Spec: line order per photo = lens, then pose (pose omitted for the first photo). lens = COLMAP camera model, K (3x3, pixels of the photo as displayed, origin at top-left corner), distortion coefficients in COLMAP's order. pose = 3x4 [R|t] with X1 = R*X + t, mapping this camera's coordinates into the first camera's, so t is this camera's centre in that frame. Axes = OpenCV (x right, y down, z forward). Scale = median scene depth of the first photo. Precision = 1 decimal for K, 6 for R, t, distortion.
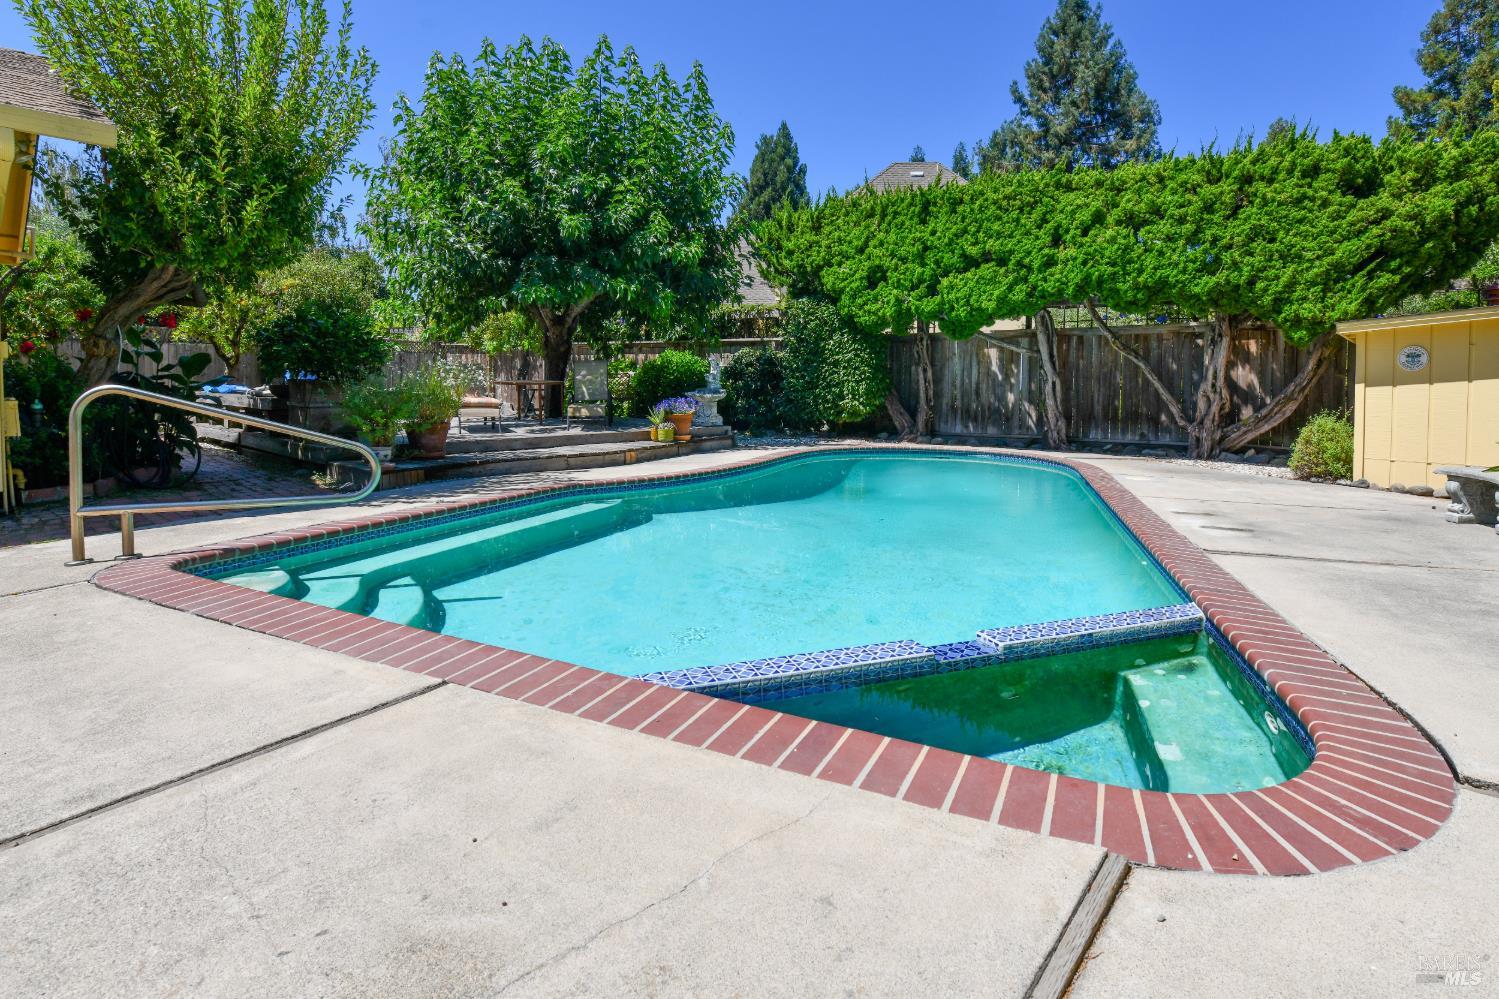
lens RADIAL K [[767.4, 0, 794.8], [0, 767.4, 414.7], [0, 0, 1]] dist [-0.002960, -0.001075]
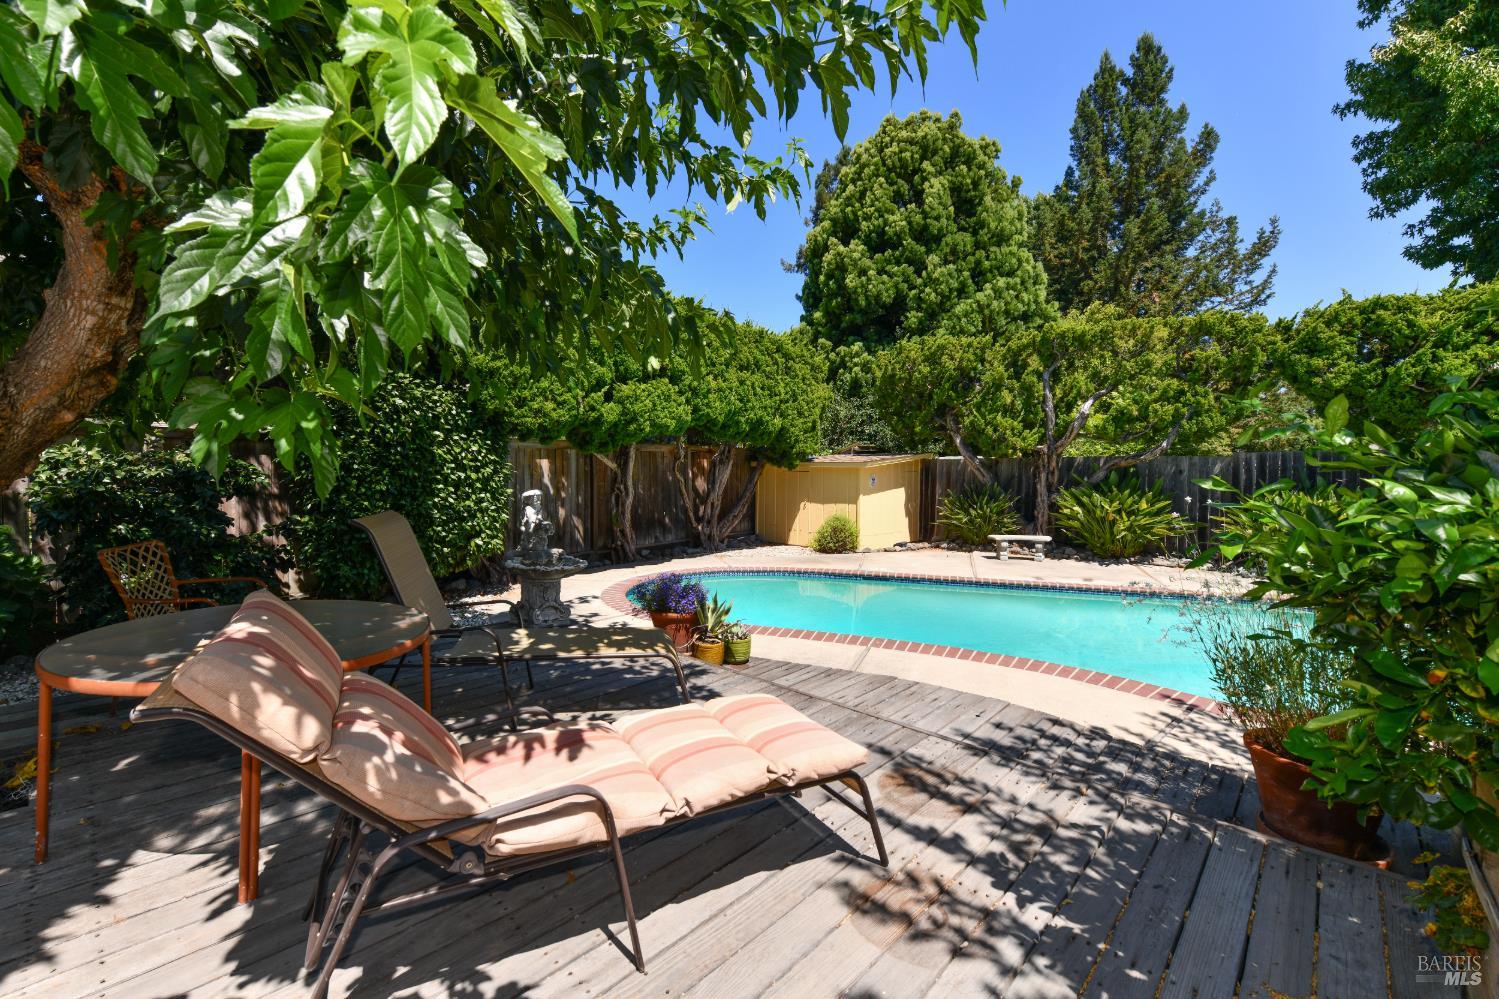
lens RADIAL K [[641.6, 0, 747.2], [0, 641.6, 491.5], [0, 0, 1]] dist [0.007896, -0.000393]
pose [[0.029802, -0.051312, 0.998238, -0.547163], [0.027462, 0.998347, 0.050498, -0.093093], [-0.999179, 0.025909, 0.031162, 0.866203]]
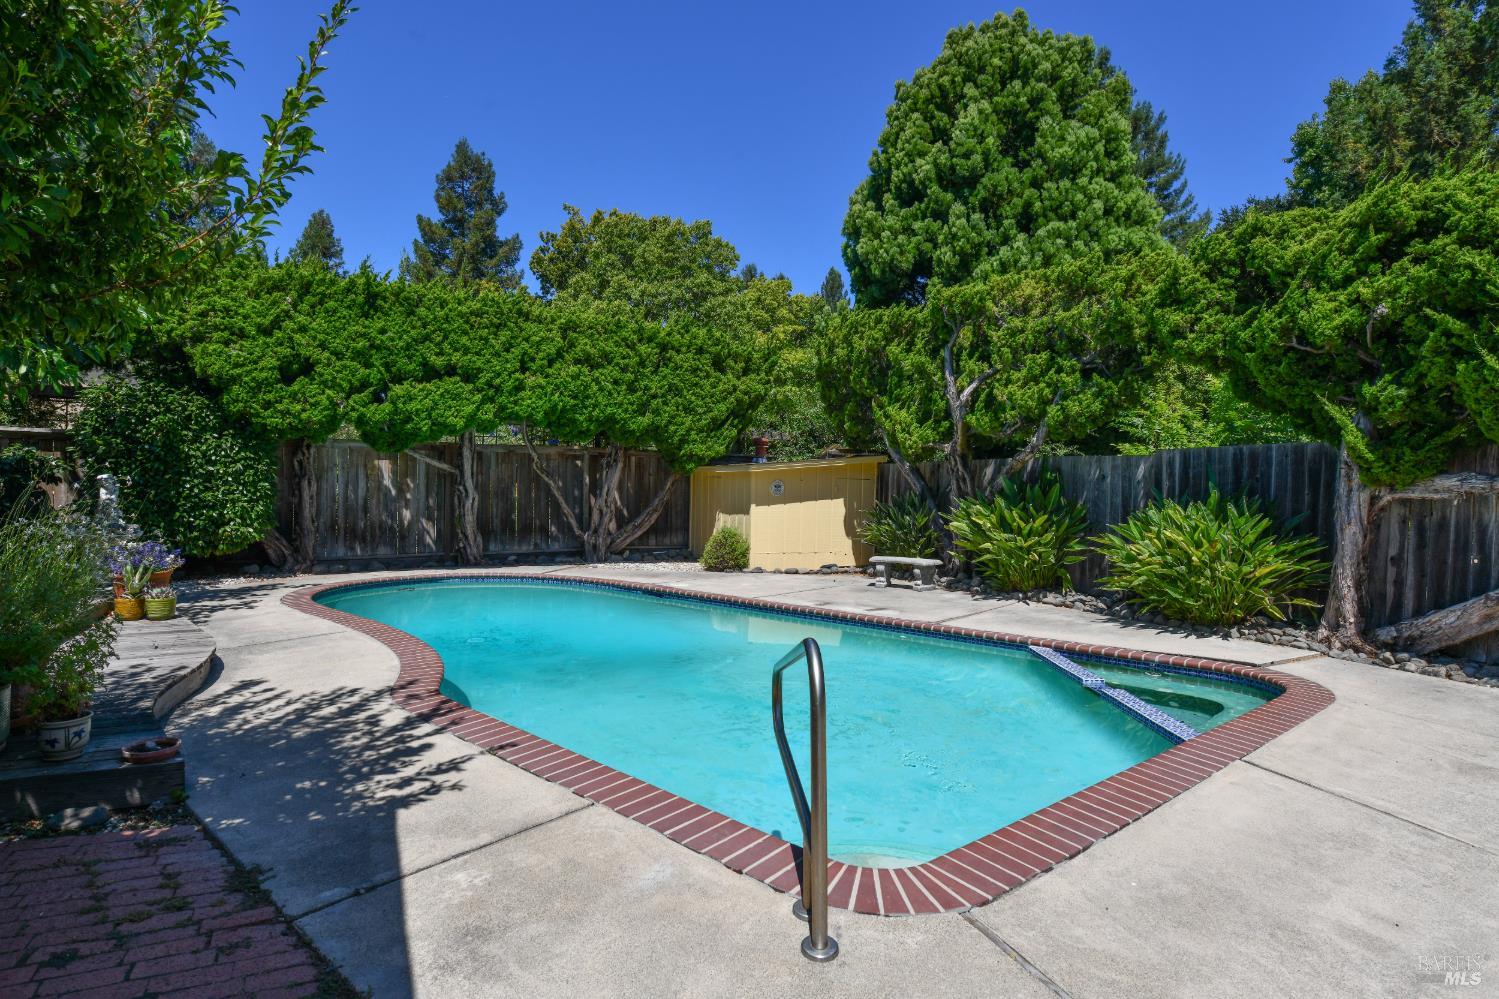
lens RADIAL K [[809.0, 0, 749.4], [0, 809.0, 498.0], [0, 0, 1]] dist [0.002936, -0.000798]
pose [[0.395225, -0.024311, 0.918263, -0.520539], [0.020605, 0.999633, 0.017596, -0.057507], [-0.918353, 0.011967, 0.395581, 0.265934]]
